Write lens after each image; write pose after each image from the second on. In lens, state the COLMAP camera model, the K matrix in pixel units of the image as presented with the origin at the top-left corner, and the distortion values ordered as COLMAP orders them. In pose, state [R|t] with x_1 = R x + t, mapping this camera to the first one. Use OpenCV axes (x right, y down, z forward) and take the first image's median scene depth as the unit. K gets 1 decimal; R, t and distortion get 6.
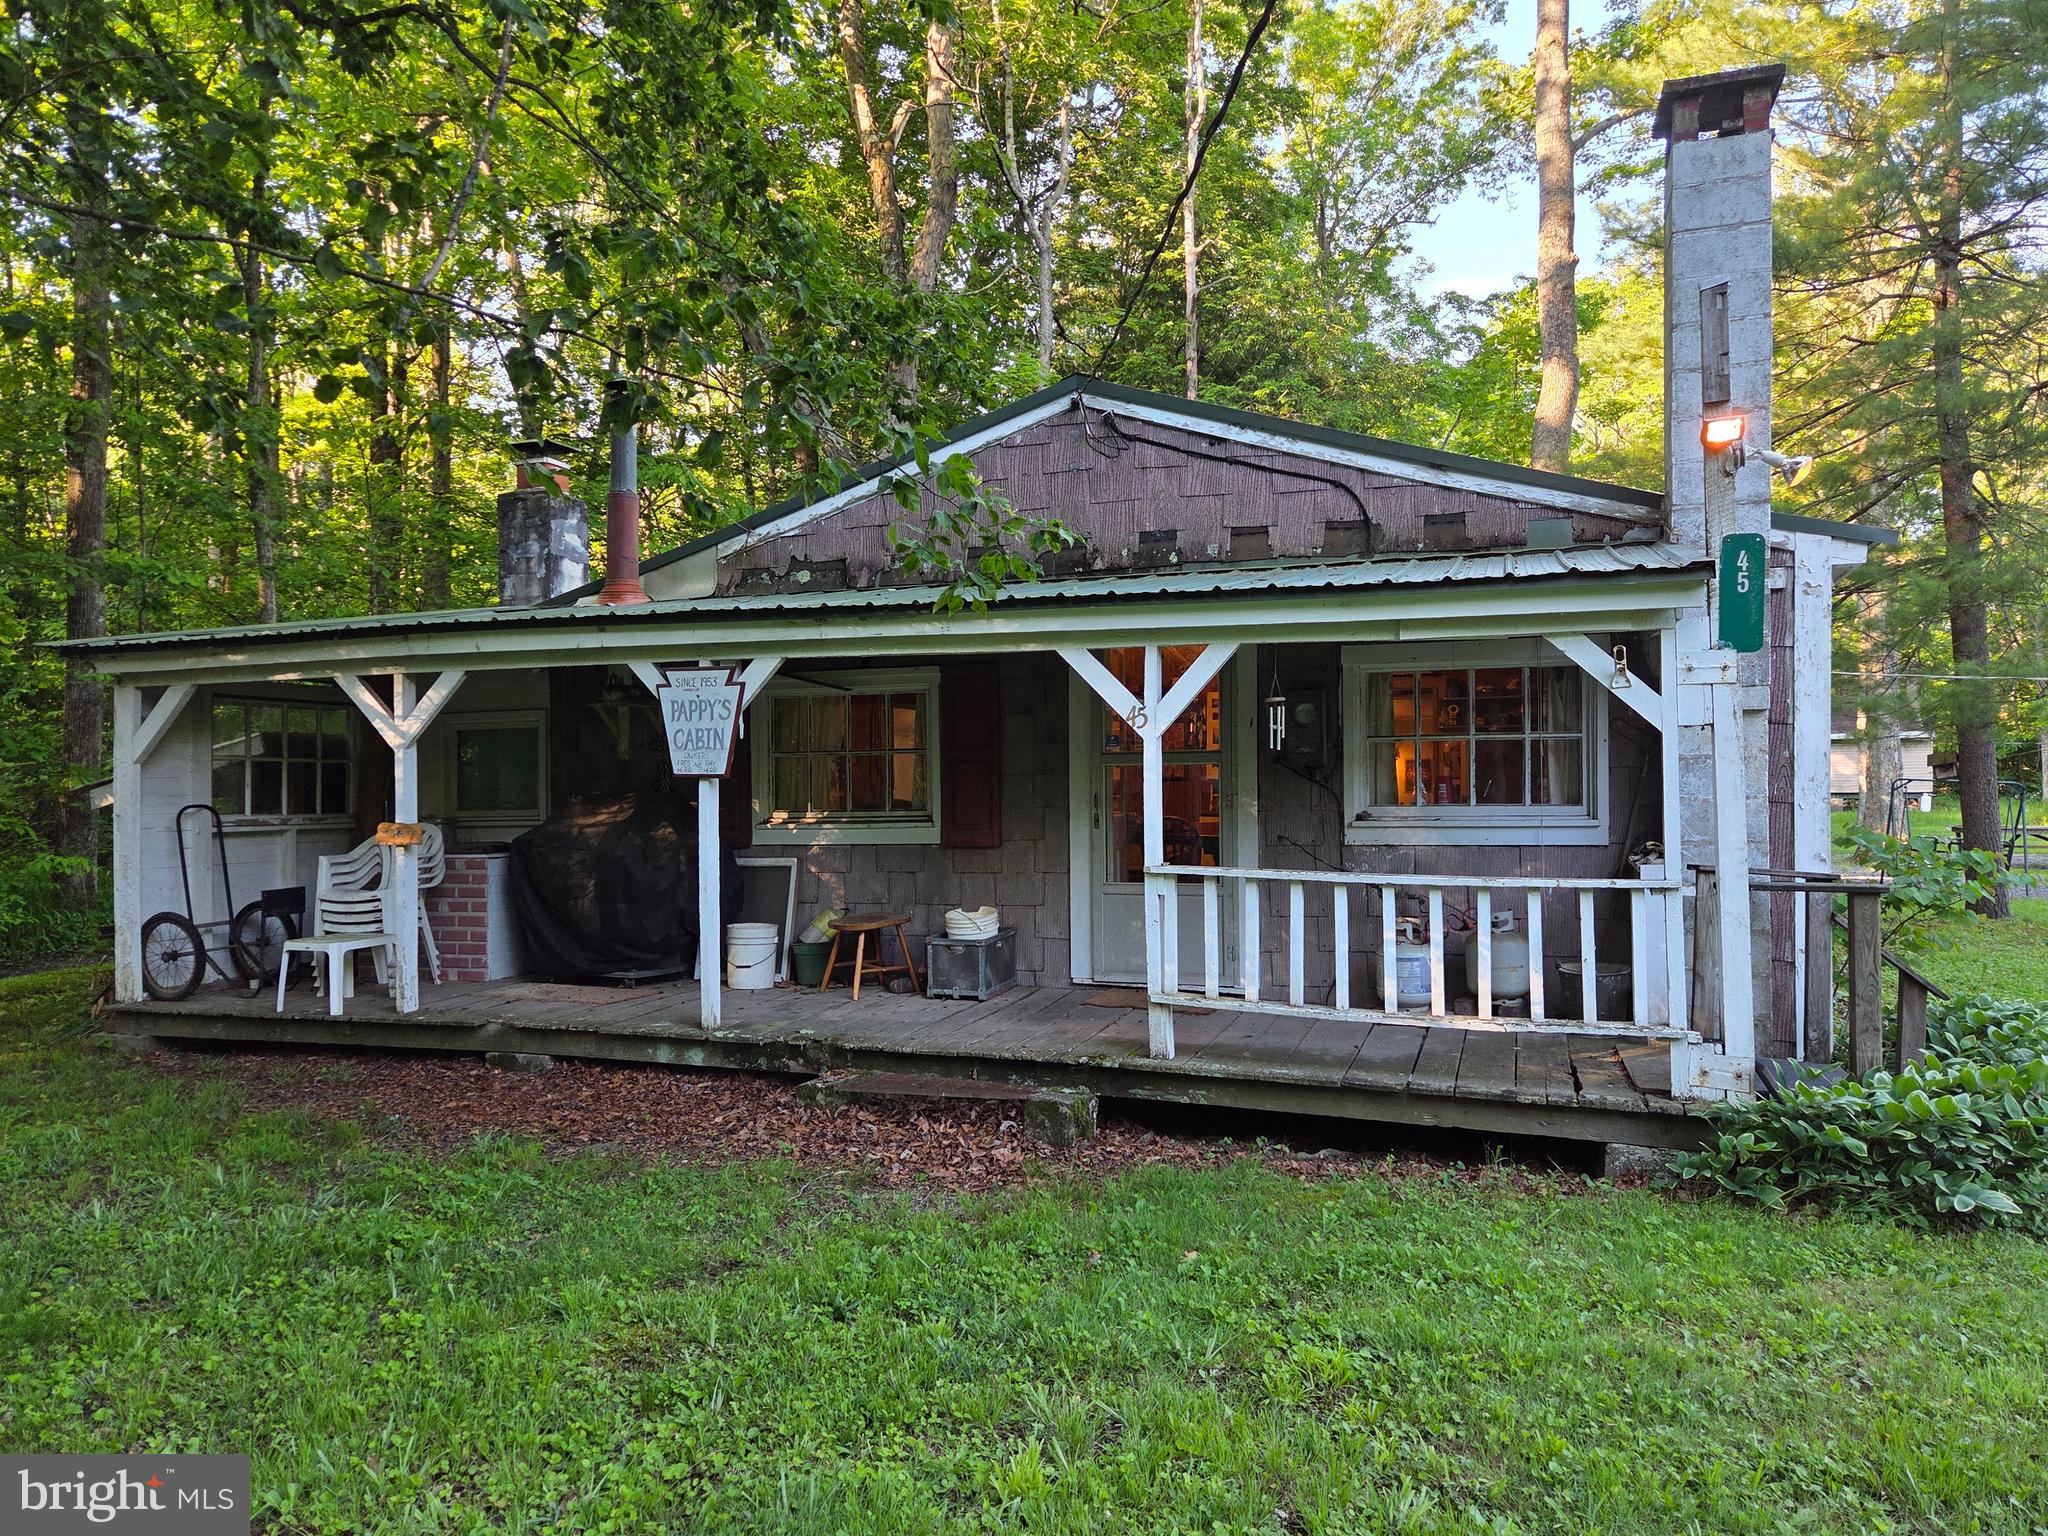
lens RADIAL K [[1383.5, 0, 1019.0], [0, 1383.5, 743.9], [0, 0, 1]] dist [0.049901, -0.039826]
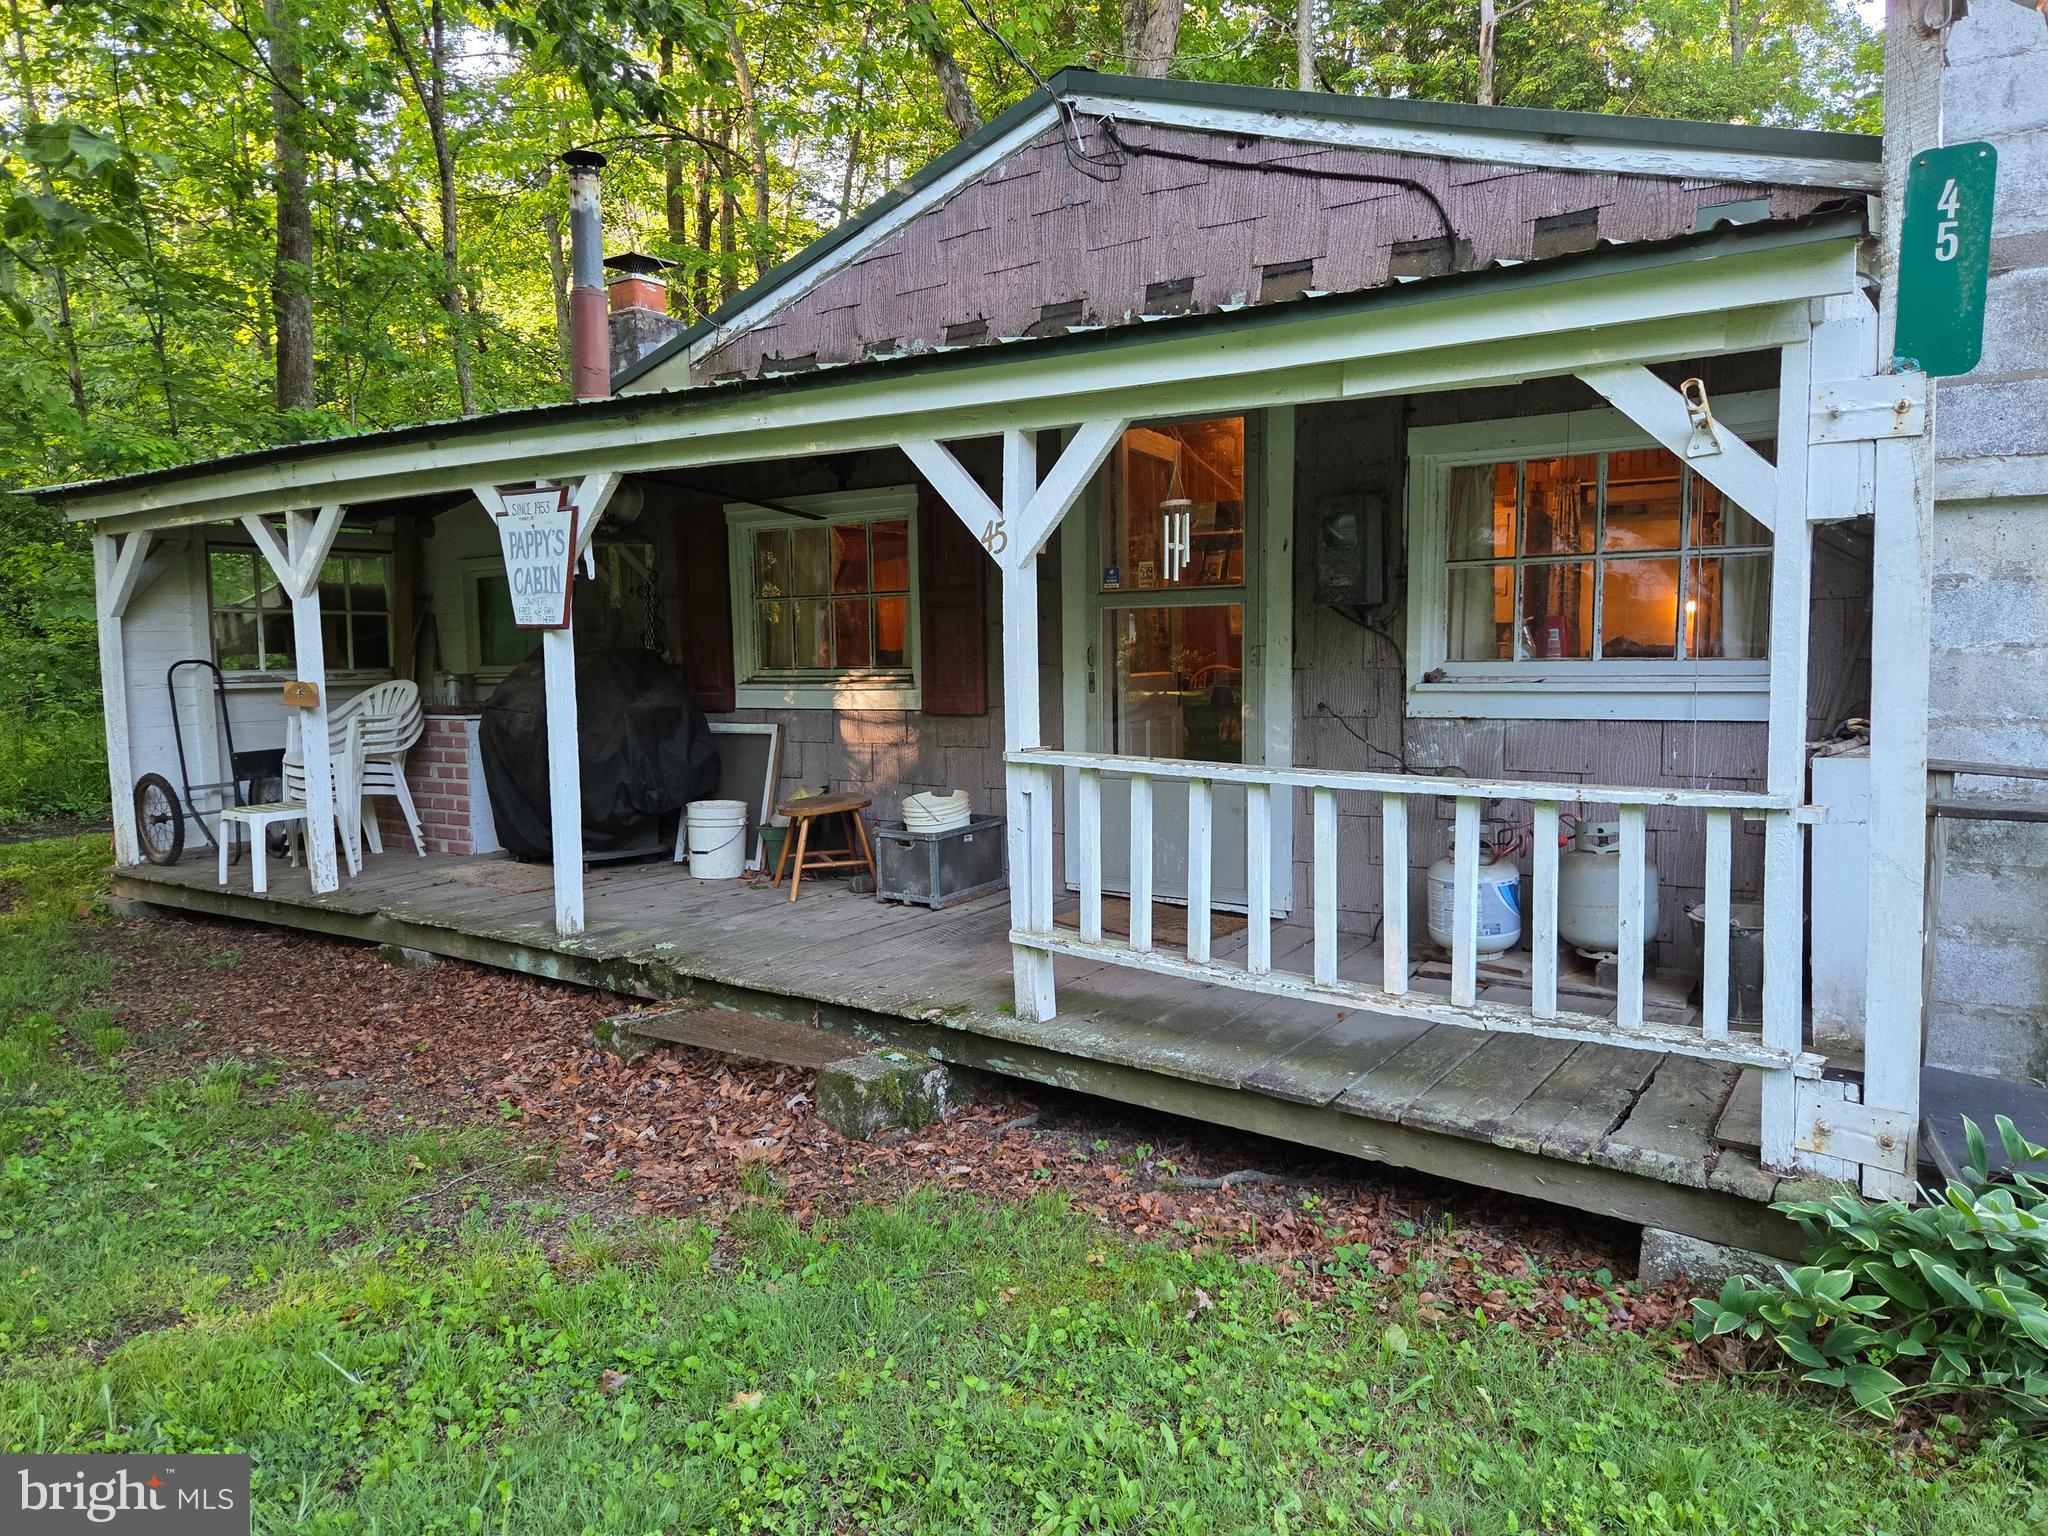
lens RADIAL K [[1383.5, 0, 1019.0], [0, 1383.5, 743.9], [0, 0, 1]] dist [0.049901, -0.039826]
pose [[0.963912, 0.013834, -0.265860, 0.247911], [0.015327, 0.994109, 0.107298, 0.008280], [0.265778, -0.107501, 0.958022, 0.289889]]
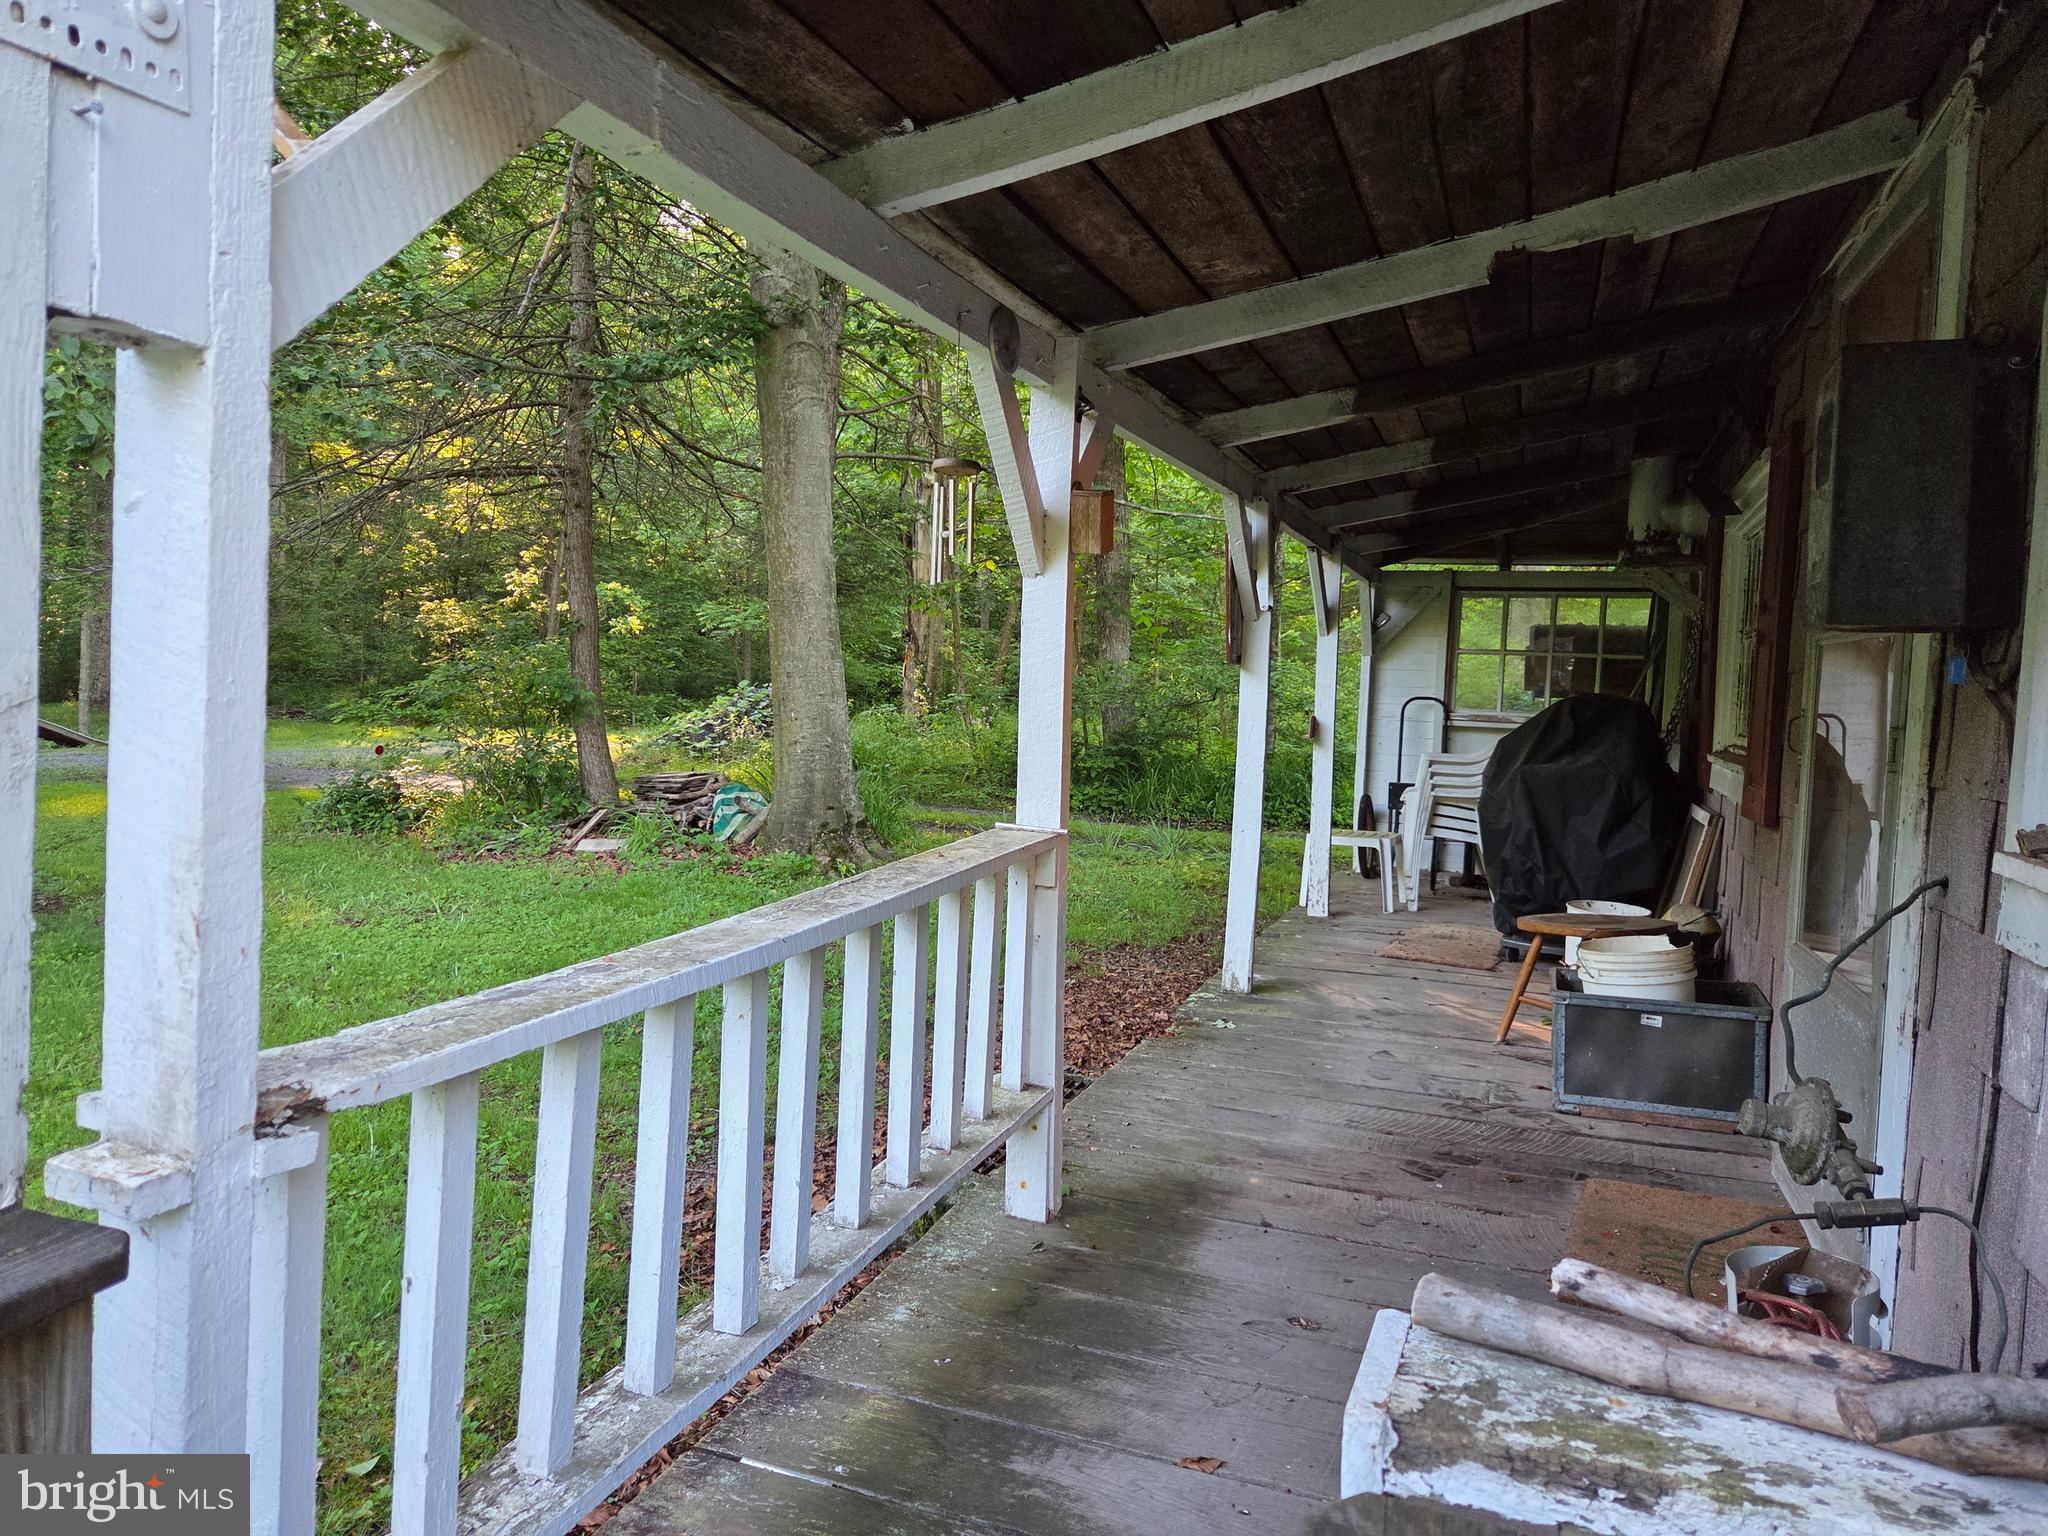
lens RADIAL K [[1383.5, 0, 1019.0], [0, 1383.5, 743.9], [0, 0, 1]] dist [0.049901, -0.039826]
pose [[-0.005021, 0.065707, -0.997826, 0.523288], [-0.012002, 0.997763, 0.065764, 0.018579], [0.999915, 0.012306, -0.004221, 0.868036]]
